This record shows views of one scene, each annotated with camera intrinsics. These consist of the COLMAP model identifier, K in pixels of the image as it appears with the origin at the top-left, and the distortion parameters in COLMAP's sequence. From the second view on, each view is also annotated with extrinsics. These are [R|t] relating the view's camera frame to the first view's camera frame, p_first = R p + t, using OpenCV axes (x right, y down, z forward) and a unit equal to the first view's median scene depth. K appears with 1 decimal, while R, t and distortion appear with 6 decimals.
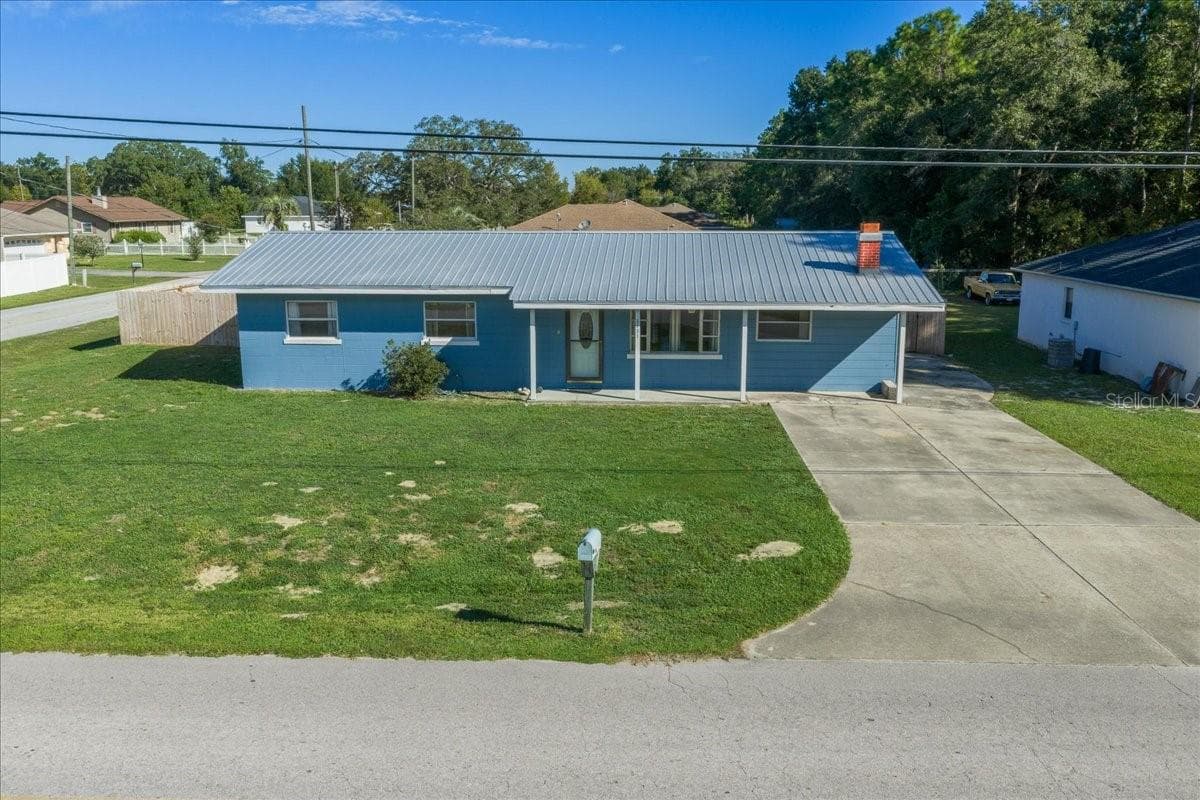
lens RADIAL K [[953.8, 0, 603.6], [0, 953.8, 399.1], [0, 0, 1]] dist [0.014499, -0.011632]
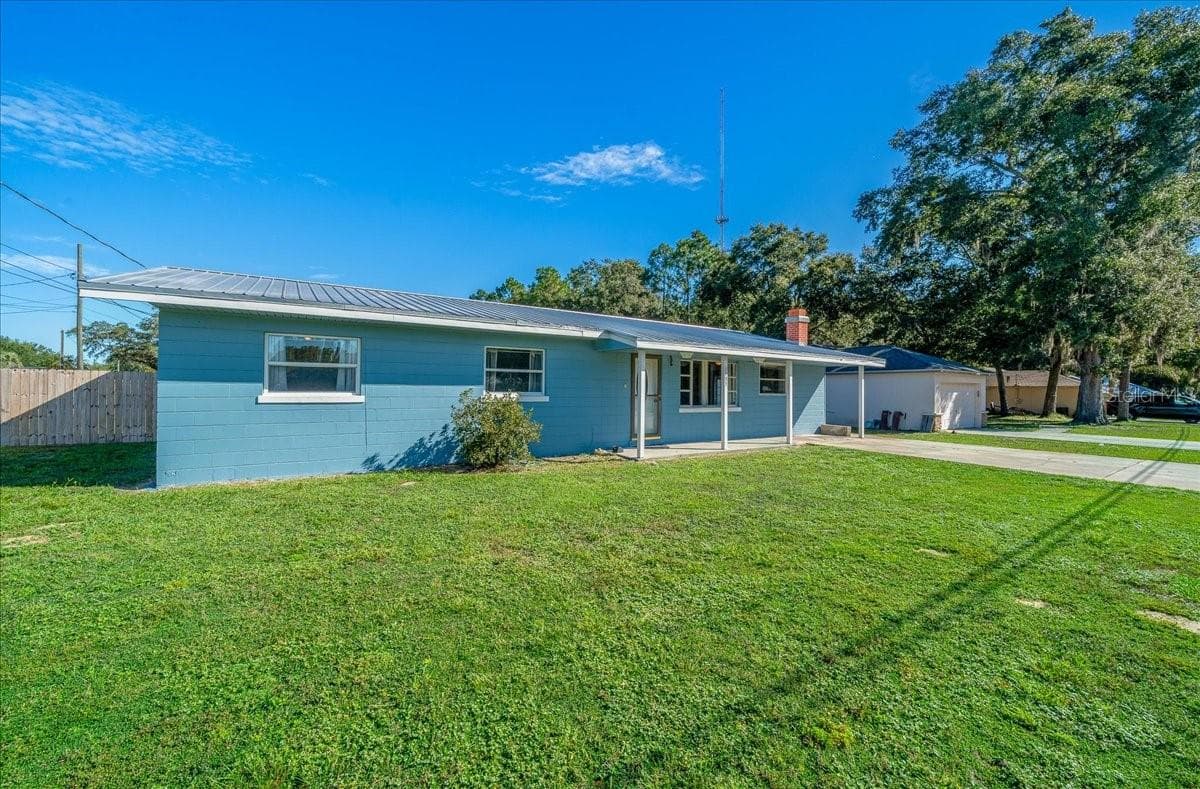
lens RADIAL K [[467.1, 0, 583.9], [0, 467.1, 373.3], [0, 0, 1]] dist [-0.007445, 0.001086]
pose [[0.812356, 0.031077, 0.582332, -0.348697], [0.105242, 0.974370, -0.198812, 0.003898], [-0.573586, 0.222792, 0.788266, 0.665997]]
